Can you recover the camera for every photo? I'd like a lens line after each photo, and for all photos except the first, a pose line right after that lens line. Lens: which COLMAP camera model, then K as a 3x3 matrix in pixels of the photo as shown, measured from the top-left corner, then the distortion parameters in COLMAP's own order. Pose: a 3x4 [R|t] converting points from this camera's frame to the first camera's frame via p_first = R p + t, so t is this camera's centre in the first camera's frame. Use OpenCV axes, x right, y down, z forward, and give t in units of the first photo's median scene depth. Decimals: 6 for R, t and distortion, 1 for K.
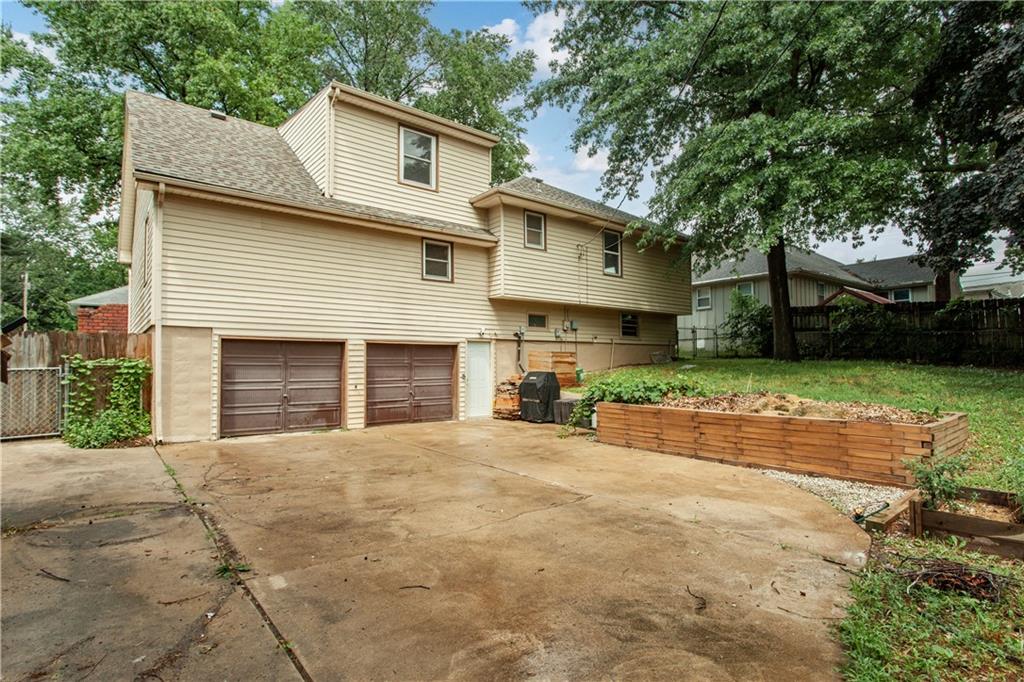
lens RADIAL K [[522.1, 0, 516.3], [0, 522.1, 350.5], [0, 0, 1]] dist [0.000472, 0.000400]
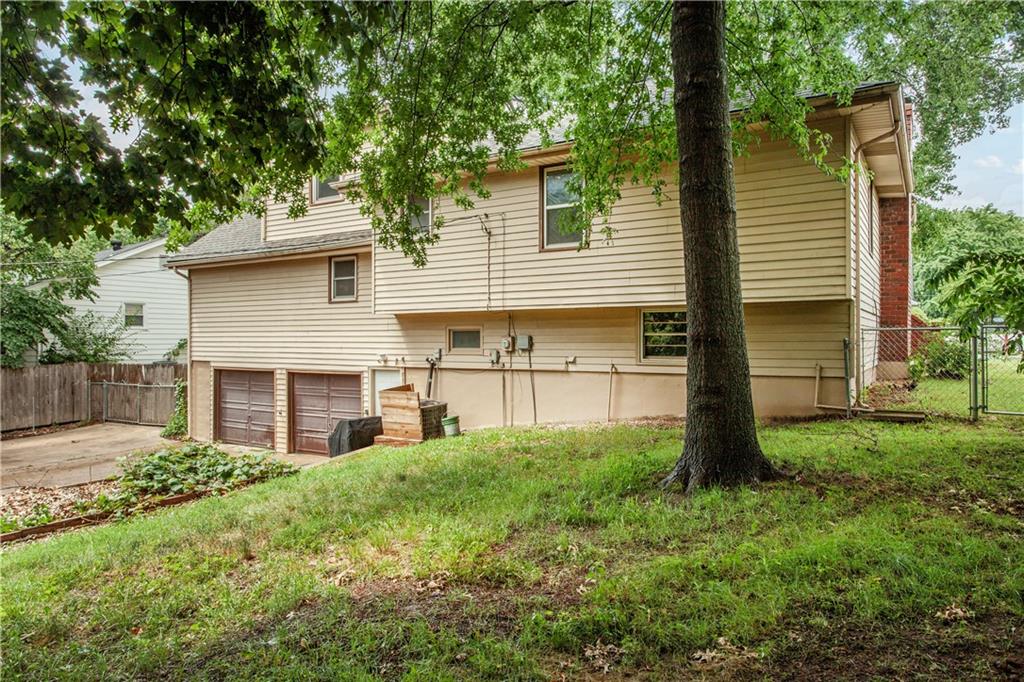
lens RADIAL K [[661.4, 0, 513.9], [0, 661.4, 338.8], [0, 0, 1]] dist [0.009379, 0.001510]
pose [[0.326377, 0.000177, -0.945240, 1.027084], [0.027783, 0.999566, 0.009780, -0.075354], [0.944831, -0.029454, 0.326230, 0.925477]]
